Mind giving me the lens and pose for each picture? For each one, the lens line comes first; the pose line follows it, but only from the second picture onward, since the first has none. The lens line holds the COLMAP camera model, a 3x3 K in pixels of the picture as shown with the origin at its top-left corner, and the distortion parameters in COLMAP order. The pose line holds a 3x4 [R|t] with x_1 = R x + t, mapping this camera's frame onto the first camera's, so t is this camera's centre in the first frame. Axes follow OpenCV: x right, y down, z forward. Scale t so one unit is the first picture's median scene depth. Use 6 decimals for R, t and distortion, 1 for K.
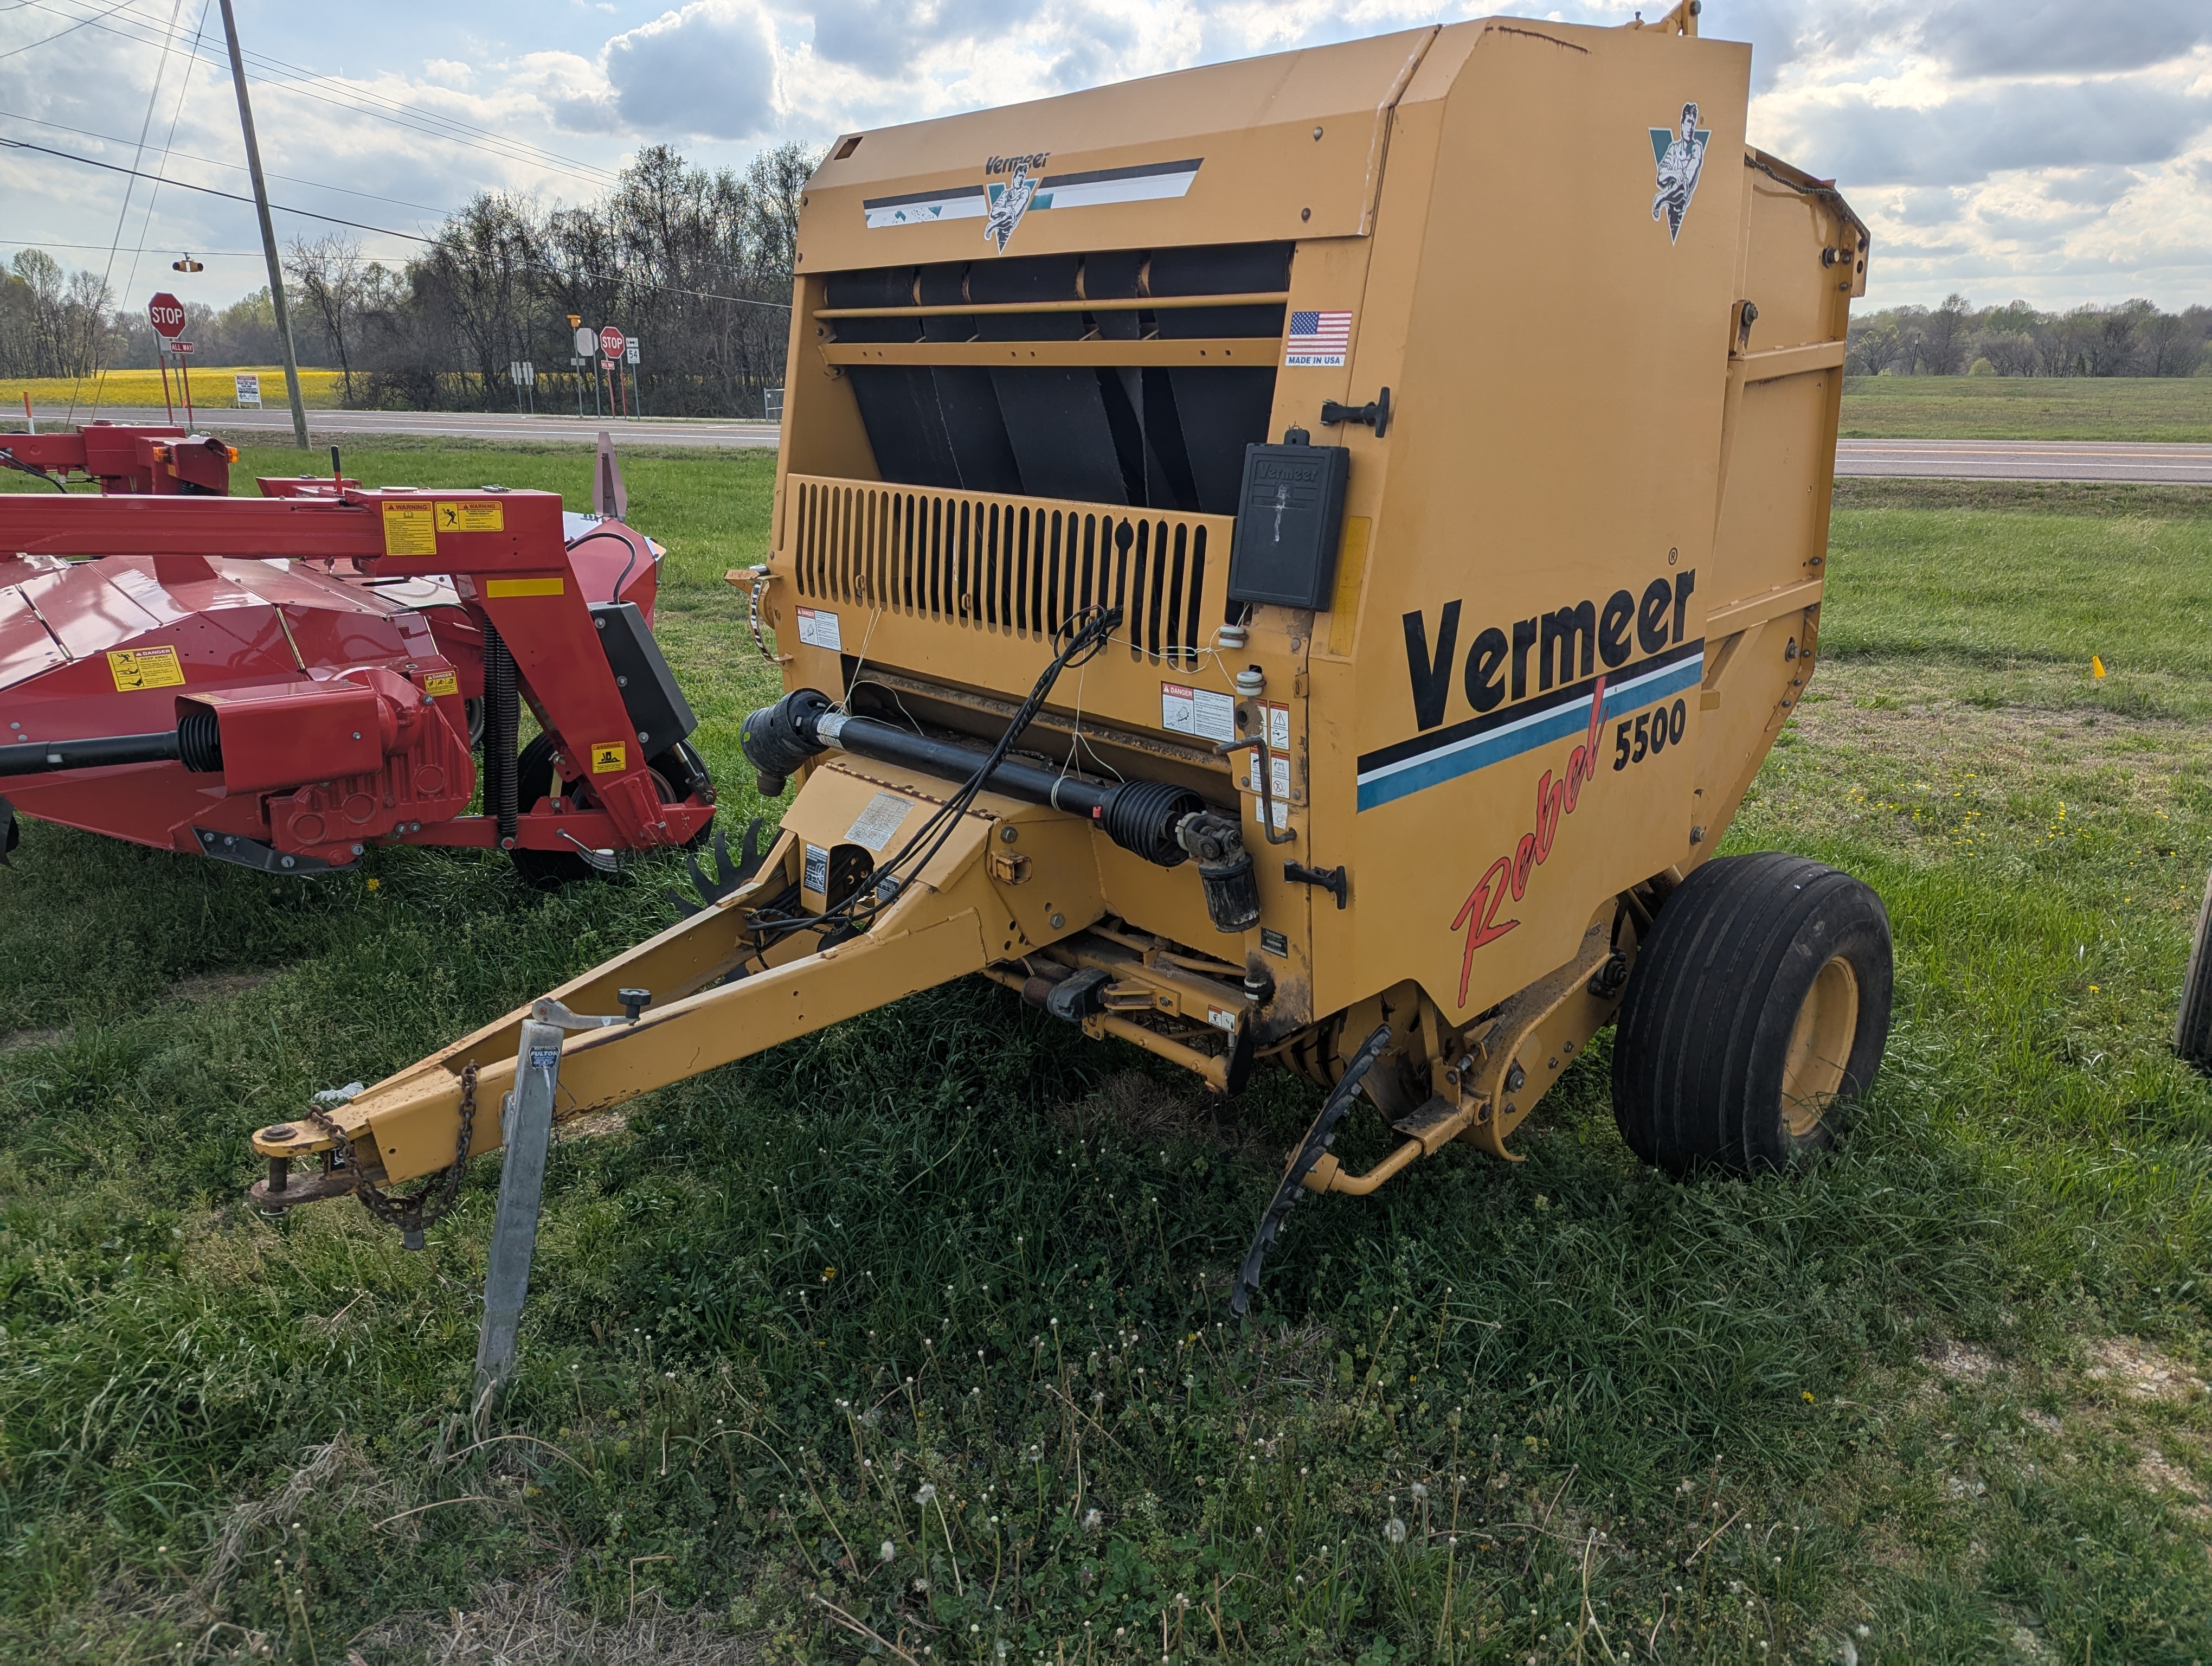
lens RADIAL K [[1530.1, 0, 1106.0], [0, 1530.1, 833.0], [0, 0, 1]] dist [0.066513, -0.057164]
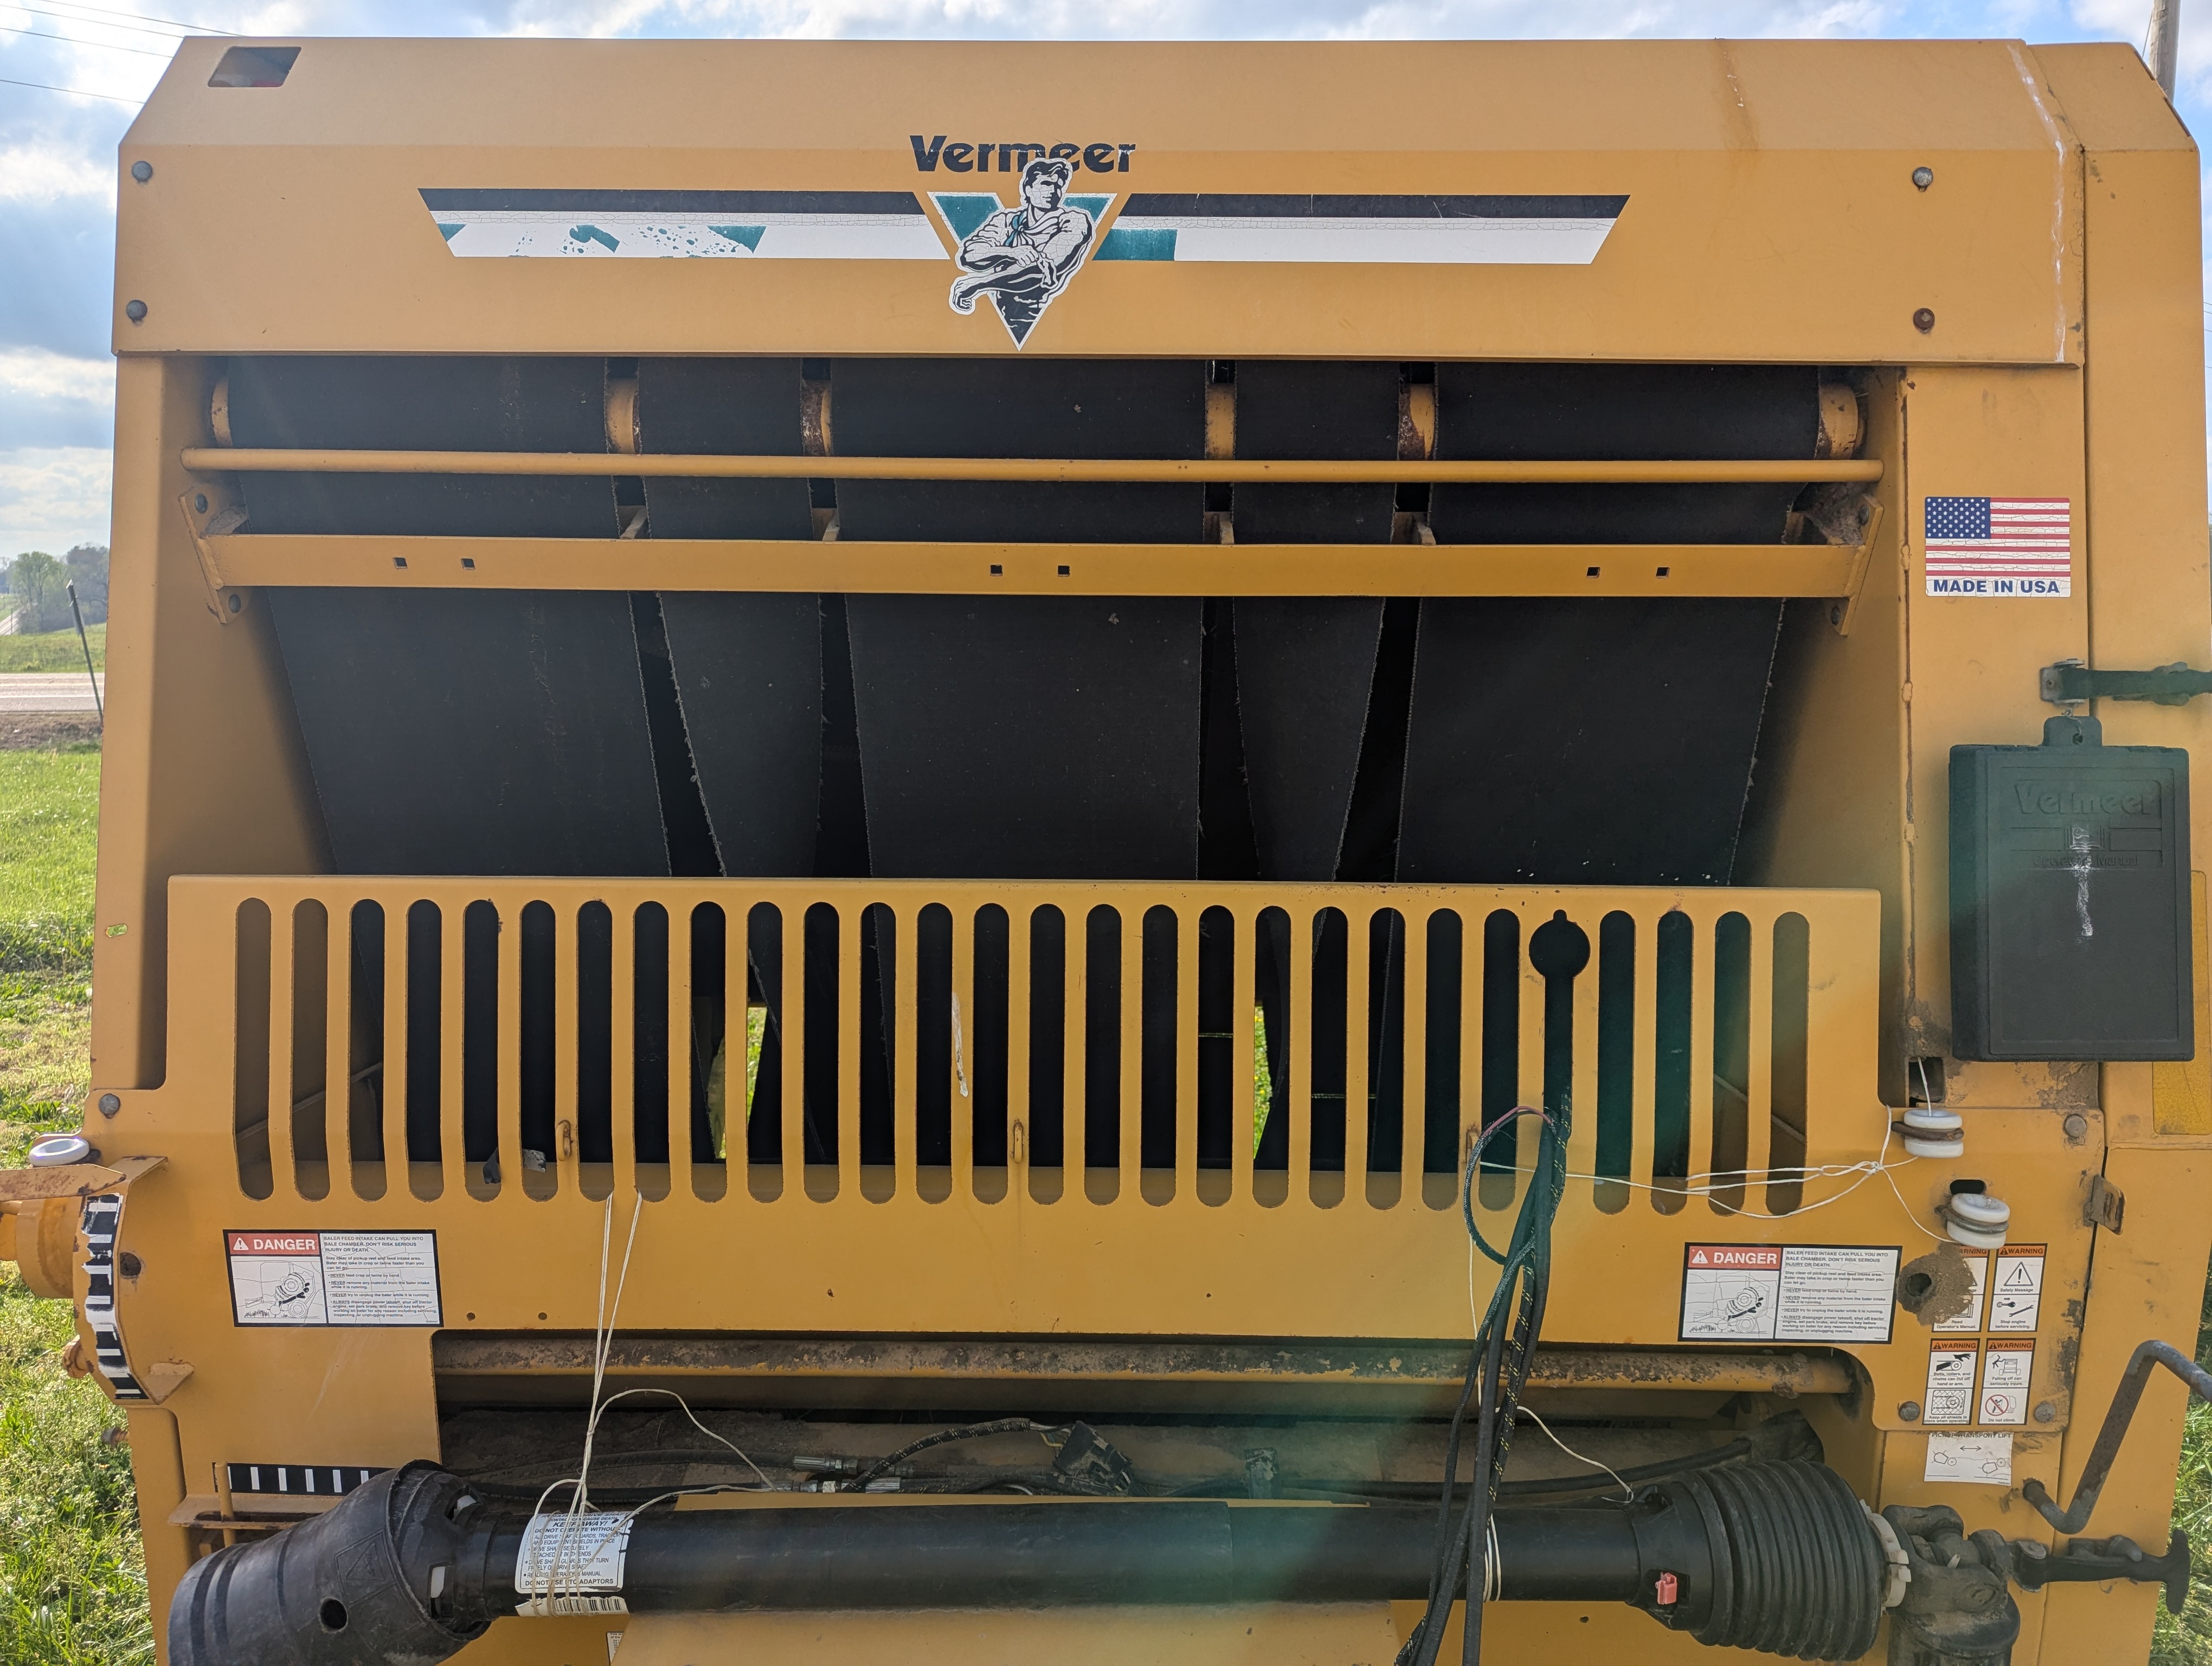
lens RADIAL K [[1530.1, 0, 1106.0], [0, 1530.1, 833.0], [0, 0, 1]] dist [0.066513, -0.057164]
pose [[0.687237, -0.097643, 0.719841, -0.391095], [0.205749, 0.976512, -0.063972, -0.215754], [-0.696687, 0.192070, 0.691185, 0.733607]]
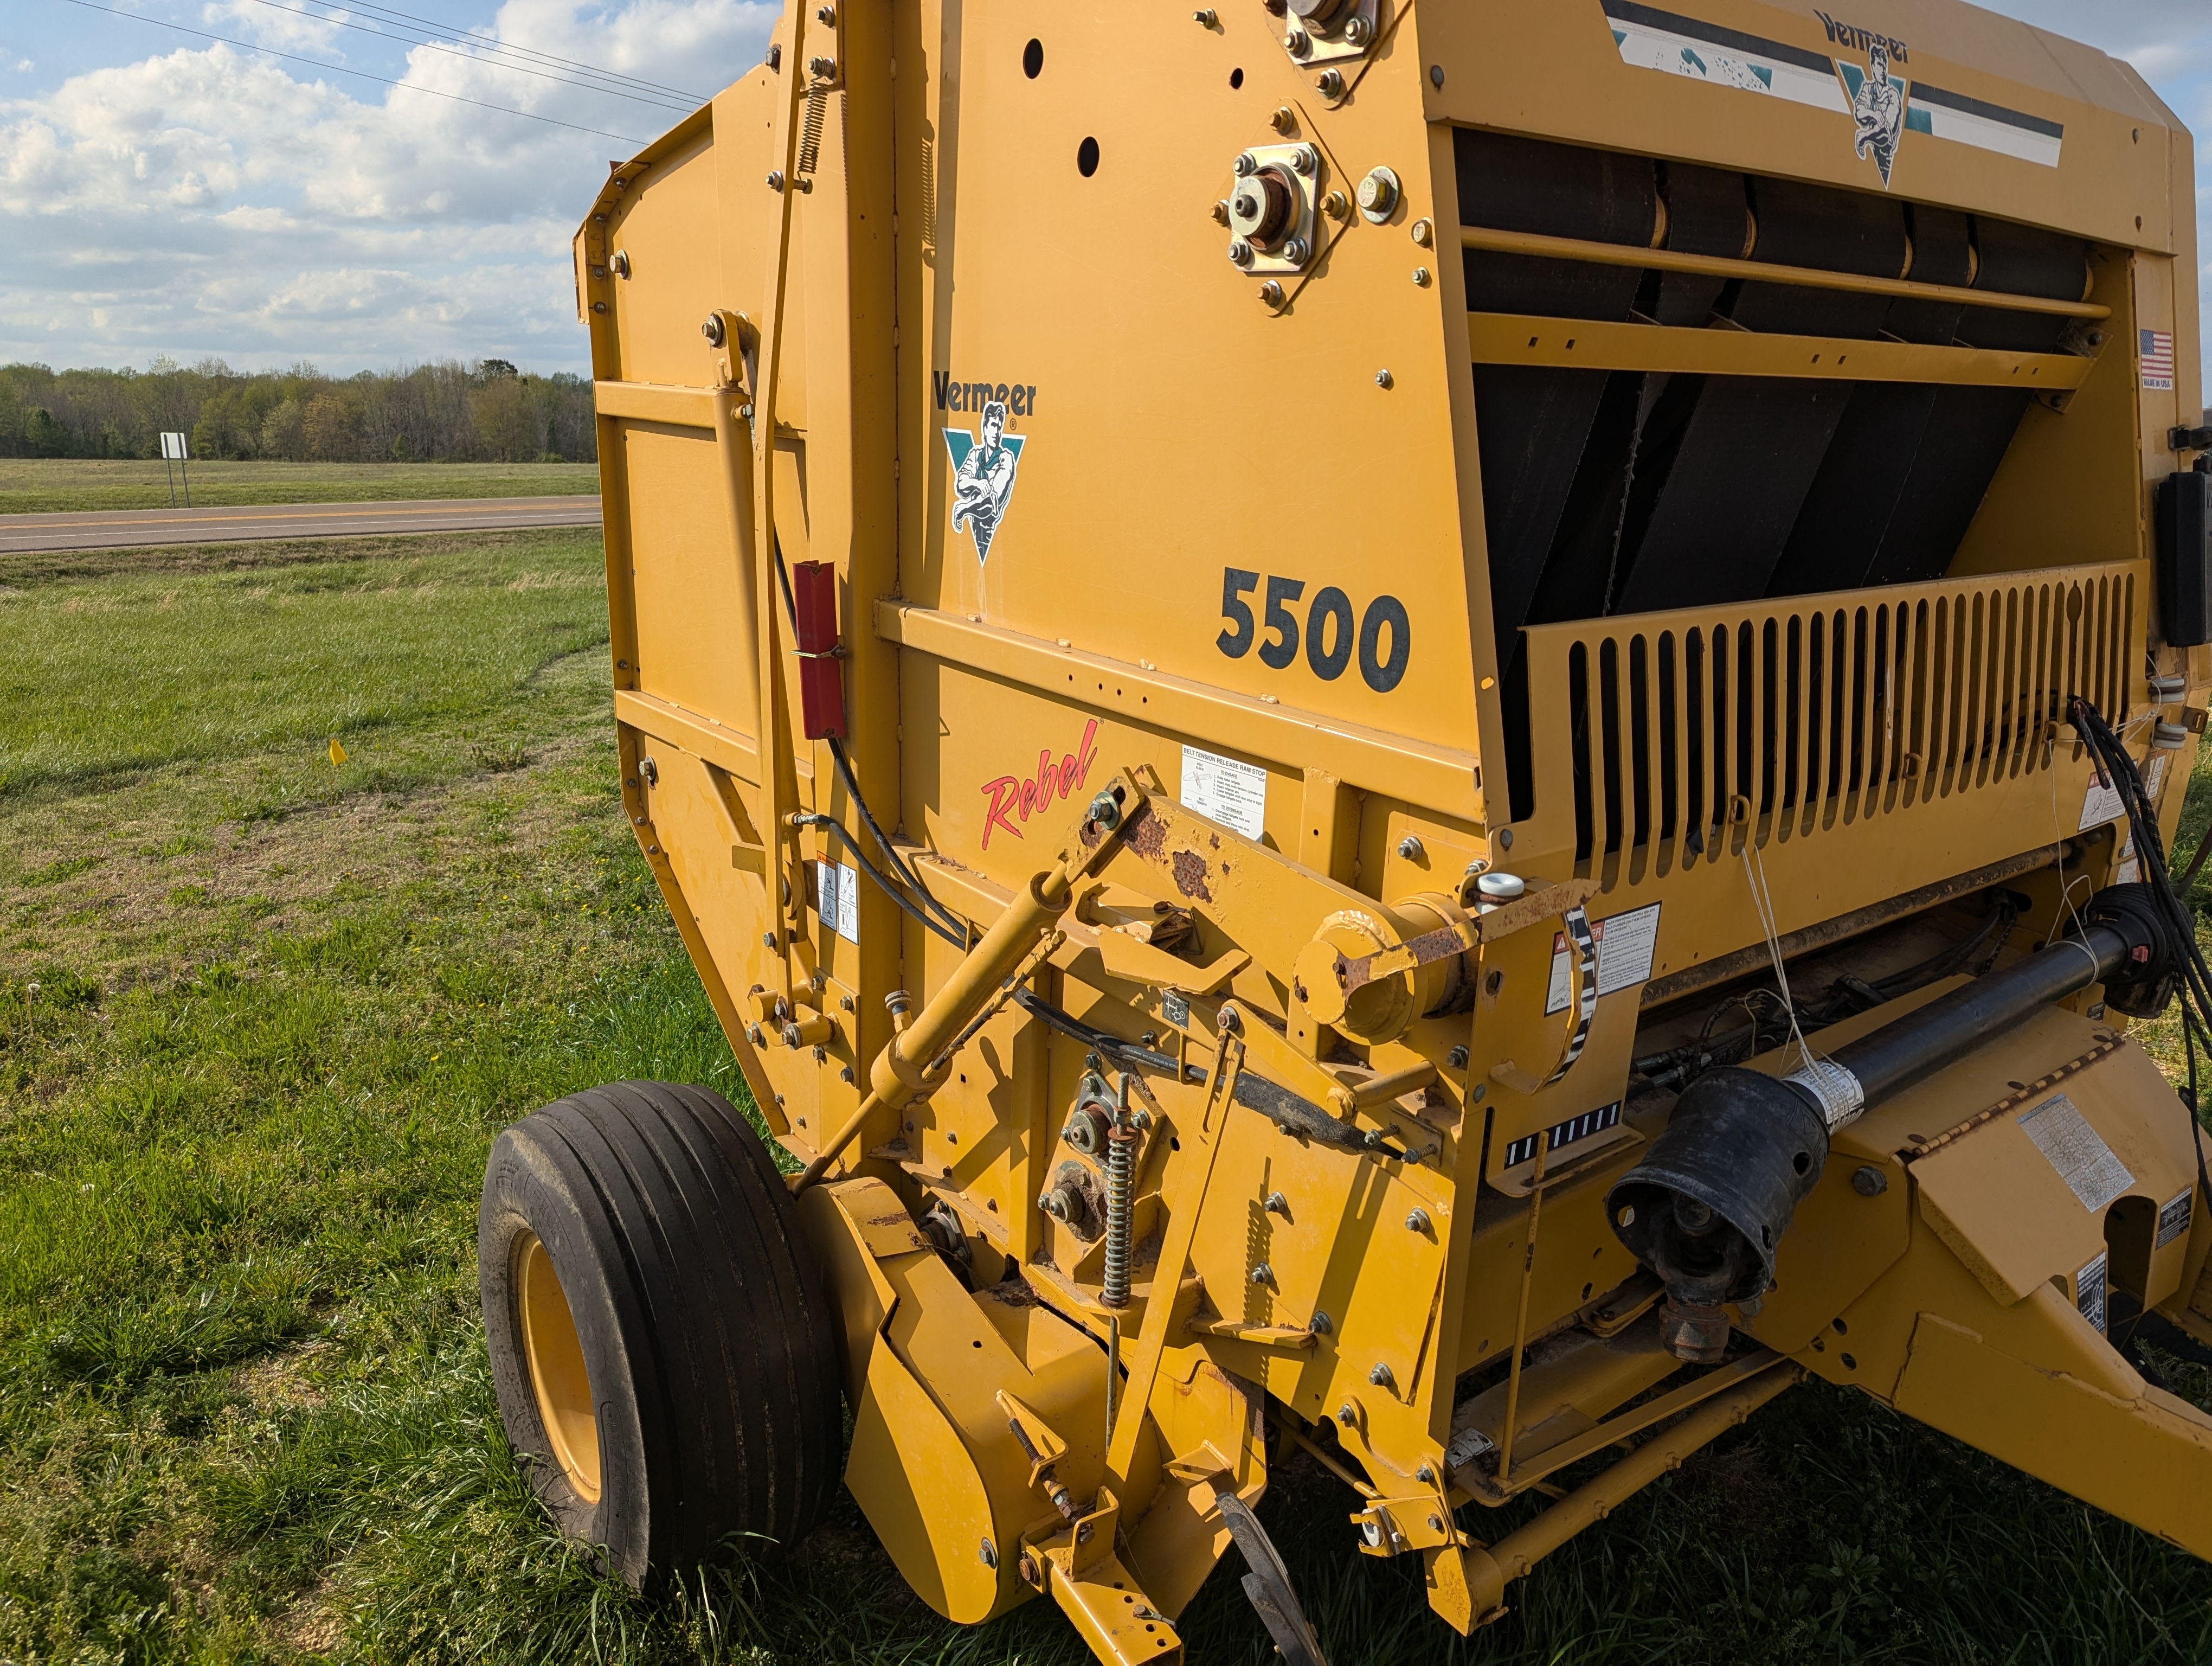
lens RADIAL K [[1530.1, 0, 1106.0], [0, 1530.1, 833.0], [0, 0, 1]] dist [0.066513, -0.057164]
pose [[0.084189, -0.237437, 0.967748, -0.757573], [0.291919, 0.934462, 0.203874, -0.365696], [-0.952731, 0.265340, 0.147984, 1.307304]]
